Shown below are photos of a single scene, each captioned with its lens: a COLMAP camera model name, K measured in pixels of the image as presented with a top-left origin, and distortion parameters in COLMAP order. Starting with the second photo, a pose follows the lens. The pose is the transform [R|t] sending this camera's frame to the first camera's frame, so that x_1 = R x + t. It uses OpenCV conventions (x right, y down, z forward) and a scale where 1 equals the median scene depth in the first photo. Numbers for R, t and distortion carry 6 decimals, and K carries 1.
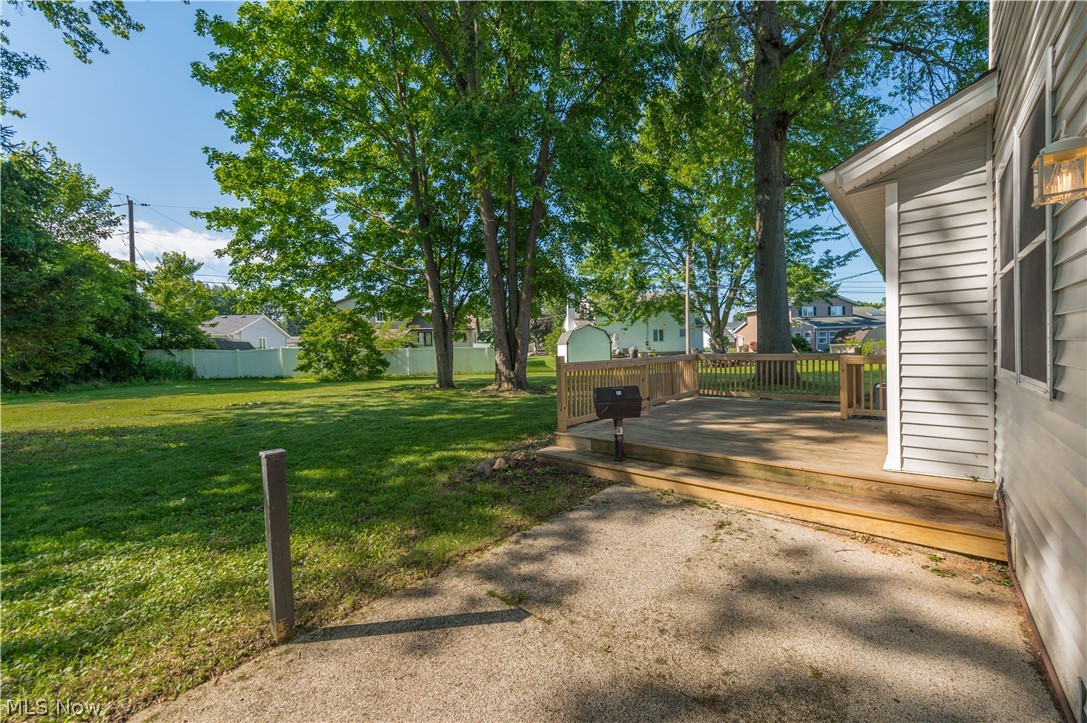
lens RADIAL K [[424.9, 0, 558.3], [0, 424.9, 356.9], [0, 0, 1]] dist [0.009468, -0.000482]
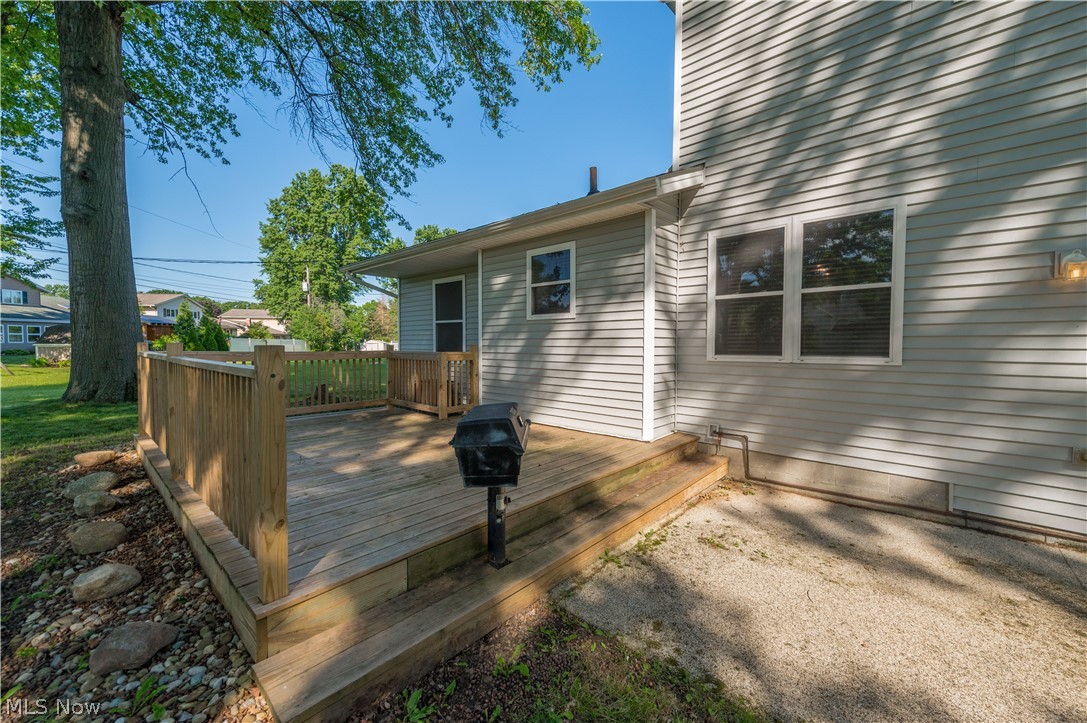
lens RADIAL K [[424.9, 0, 558.3], [0, 424.9, 356.9], [0, 0, 1]] dist [0.009468, -0.000482]
pose [[0.019383, -0.004795, 0.999801, -0.053488], [0.014965, 0.999878, 0.004505, 0.001339], [-0.999700, 0.014874, 0.019453, 0.145253]]
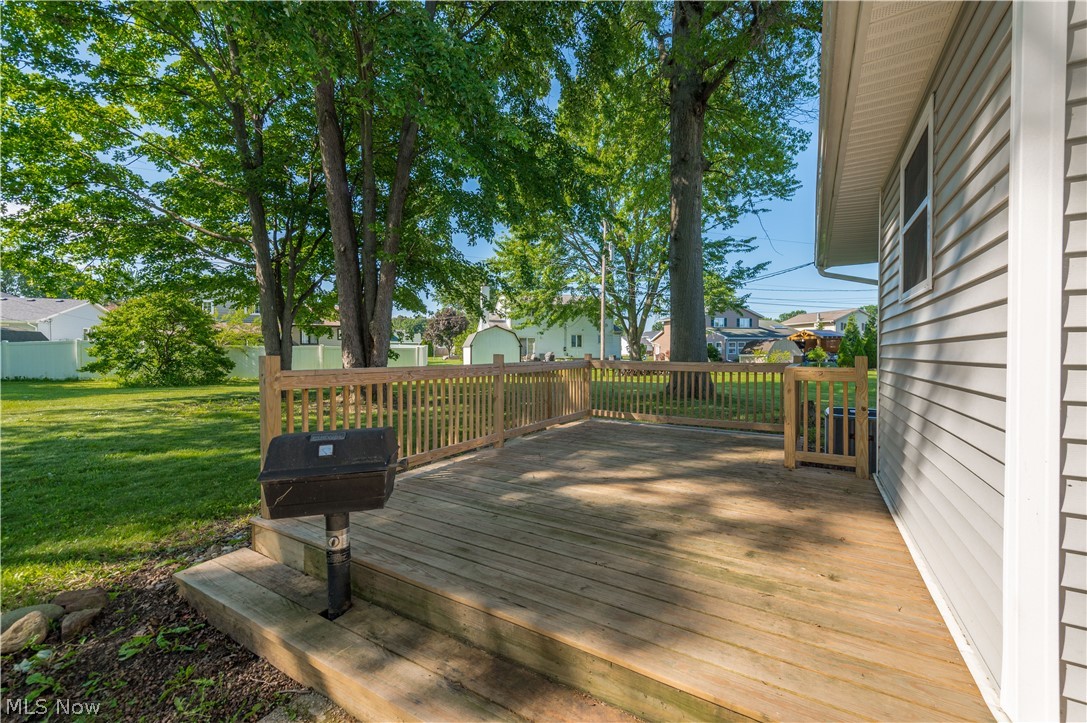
lens RADIAL K [[424.9, 0, 558.3], [0, 424.9, 356.9], [0, 0, 1]] dist [0.009468, -0.000482]
pose [[0.984799, 0.024582, 0.171952, 0.043905], [-0.022527, 0.999650, -0.013889, -0.000413], [-0.172233, 0.009804, 0.985007, 0.086938]]
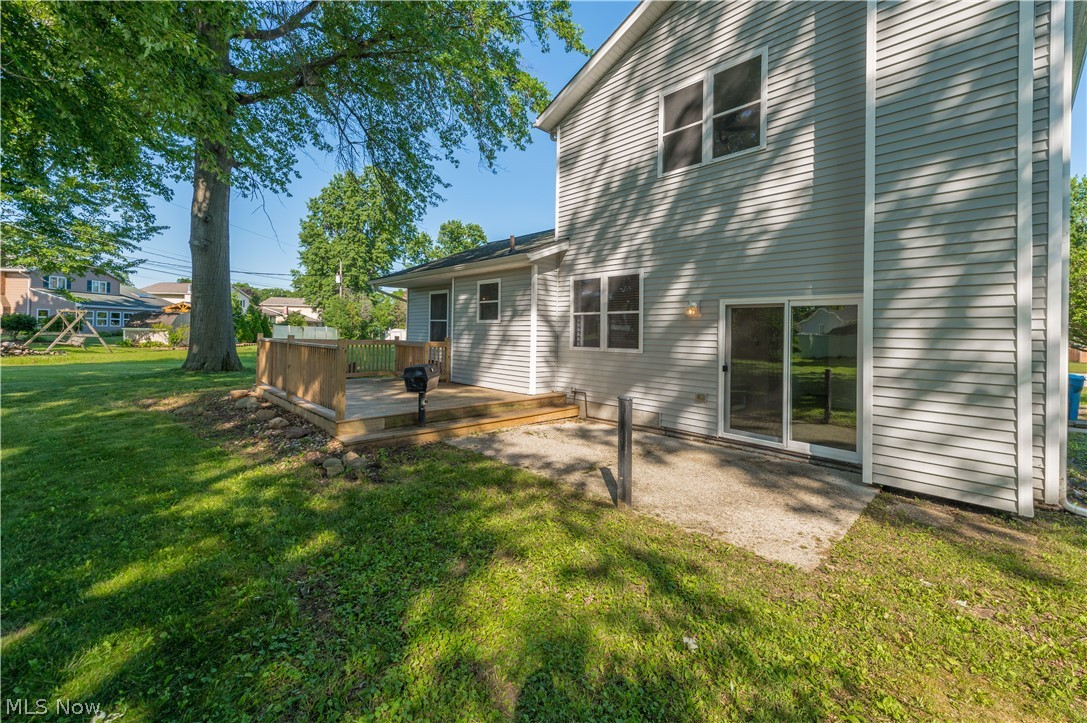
lens RADIAL K [[435.9, 0, 550.5], [0, 435.9, 328.0], [0, 0, 1]] dist [0.021388, 0.000018]
pose [[0.094967, 0.042343, 0.994580, -0.170415], [-0.006377, 0.999100, -0.041926, 0.002116], [-0.995460, -0.002361, 0.095151, 0.081353]]
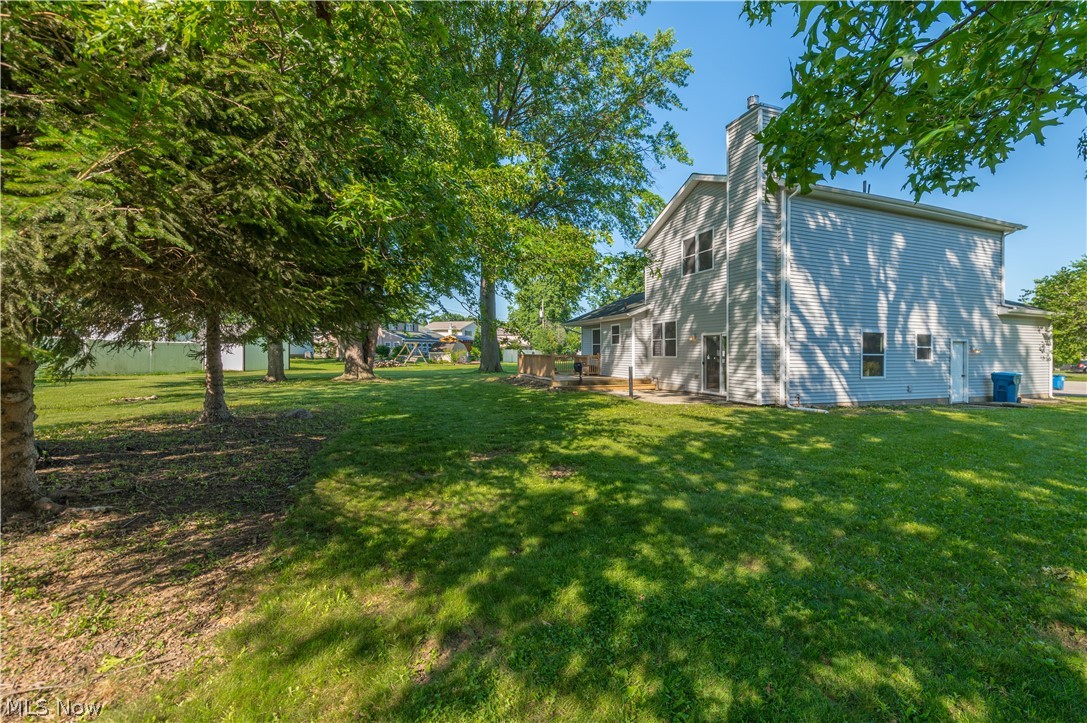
lens RADIAL K [[424.9, 0, 558.3], [0, 424.9, 356.9], [0, 0, 1]] dist [0.009468, -0.000482]
pose [[0.480404, 0.021545, 0.876783, -0.433025], [-0.002679, 0.999730, -0.023098, 0.019158], [-0.877043, 0.008748, 0.480332, -0.060768]]
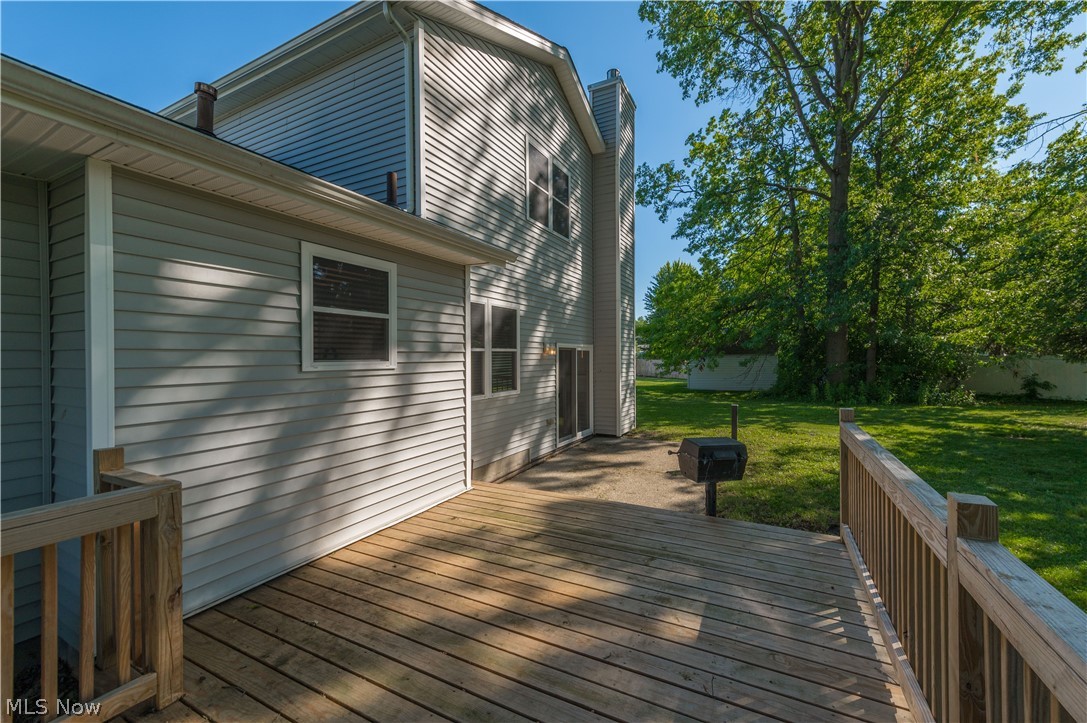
lens RADIAL K [[424.9, 0, 558.3], [0, 424.9, 356.9], [0, 0, 1]] dist [0.009468, -0.000482]
pose [[-0.971593, 0.030707, -0.234657, 0.094913], [0.025633, 0.999368, 0.024641, -0.018038], [0.235265, 0.017927, -0.971766, 0.270047]]
